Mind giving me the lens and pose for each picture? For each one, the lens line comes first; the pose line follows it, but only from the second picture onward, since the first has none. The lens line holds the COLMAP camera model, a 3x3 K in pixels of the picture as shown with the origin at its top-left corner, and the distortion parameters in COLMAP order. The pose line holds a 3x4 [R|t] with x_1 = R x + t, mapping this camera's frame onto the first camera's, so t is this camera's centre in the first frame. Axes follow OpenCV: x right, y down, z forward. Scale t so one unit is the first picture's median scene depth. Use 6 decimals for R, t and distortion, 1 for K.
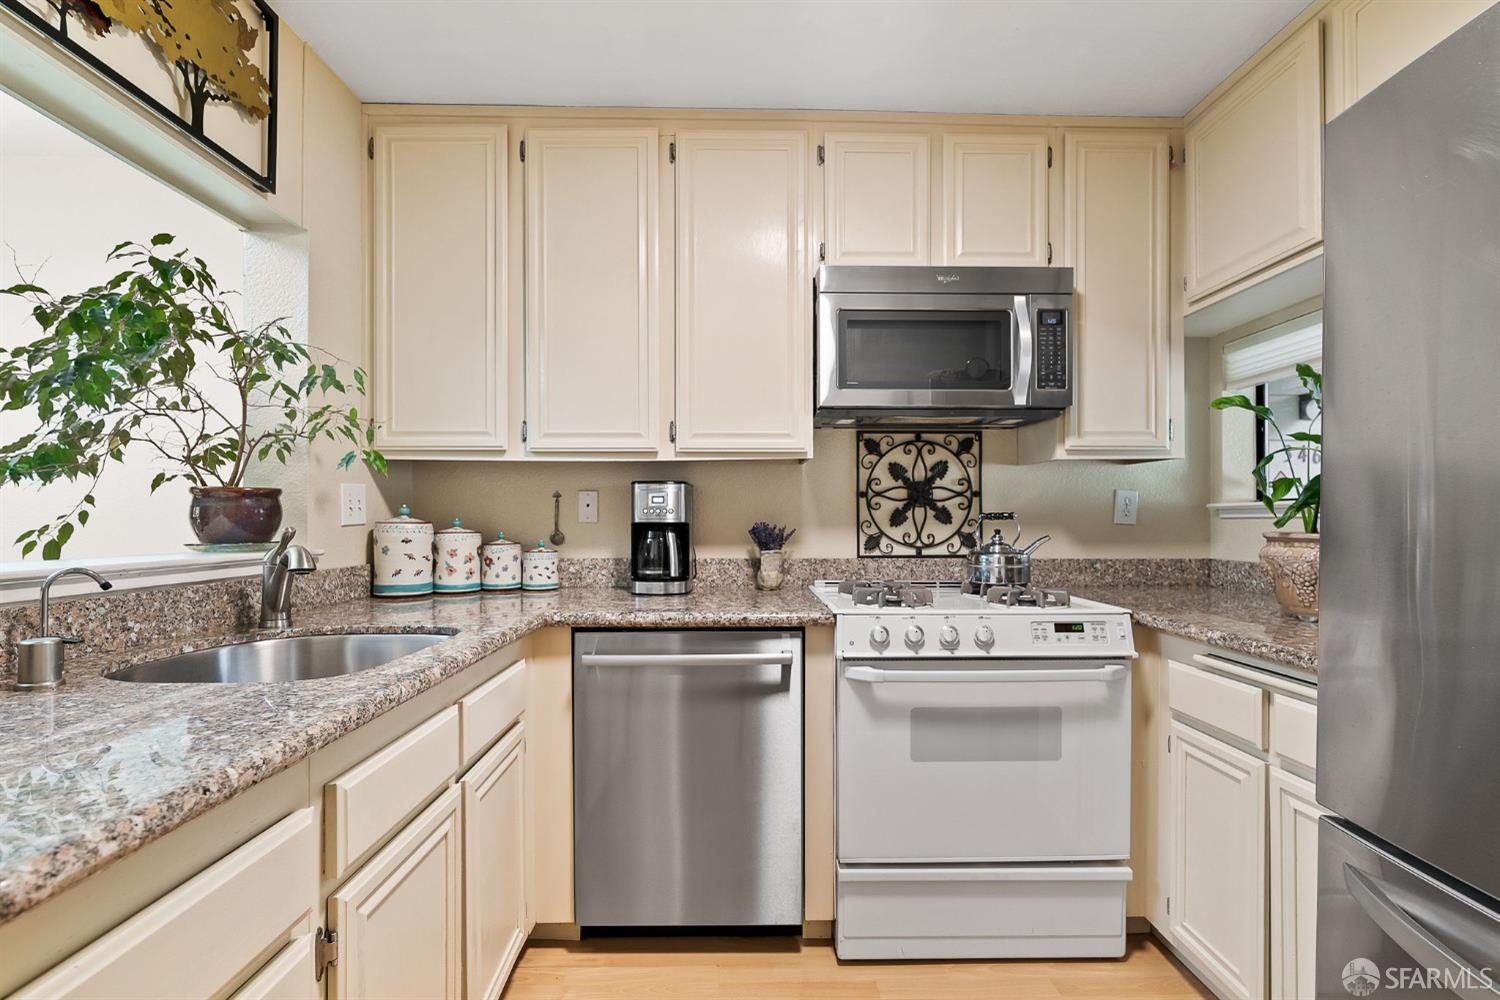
lens RADIAL K [[673.6, 0, 754.4], [0, 673.6, 521.5], [0, 0, 1]] dist [-0.011354, 0.004550]
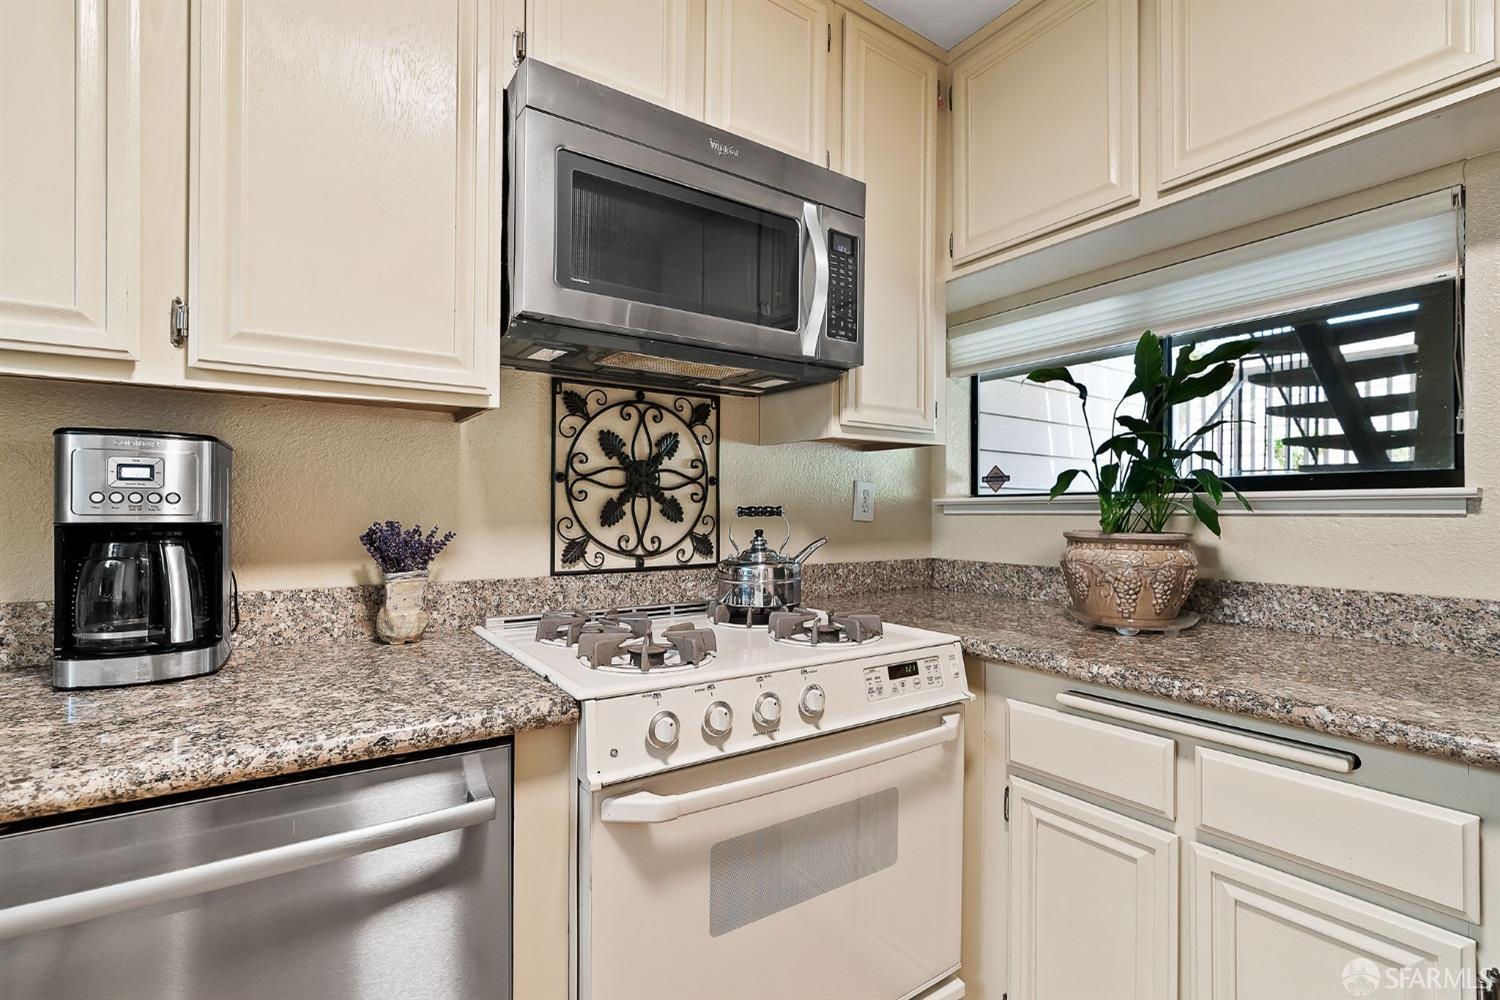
lens RADIAL K [[673.6, 0, 746.4], [0, 673.6, 508.5], [0, 0, 1]] dist [-0.011354, 0.004550]
pose [[0.839213, 0.005919, 0.543770, -0.047871], [-0.000526, 0.999949, -0.010073, -0.004143], [-0.543802, 0.008167, 0.839174, 0.436867]]
